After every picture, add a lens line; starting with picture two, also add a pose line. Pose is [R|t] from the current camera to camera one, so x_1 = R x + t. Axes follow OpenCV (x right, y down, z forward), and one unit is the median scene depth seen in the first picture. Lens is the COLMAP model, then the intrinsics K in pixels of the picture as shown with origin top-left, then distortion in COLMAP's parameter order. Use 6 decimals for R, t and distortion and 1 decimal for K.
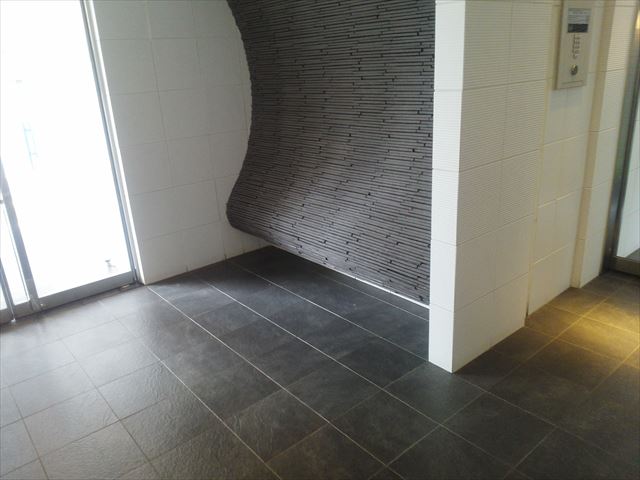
lens RADIAL K [[514.4, 0, 324.4], [0, 514.4, 240.2], [0, 0, 1]] dist [0.071802, -0.101228]
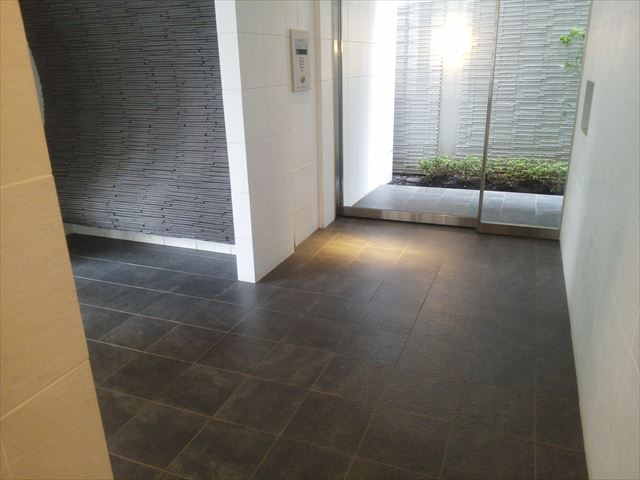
lens RADIAL K [[514.4, 0, 314.3], [0, 514.4, 240.6], [0, 0, 1]] dist [0.071802, -0.101228]
pose [[0.893494, -0.119826, 0.432793, -0.195961], [0.127883, 0.991733, 0.010565, 0.125855], [-0.430481, 0.045907, 0.901432, -0.346753]]
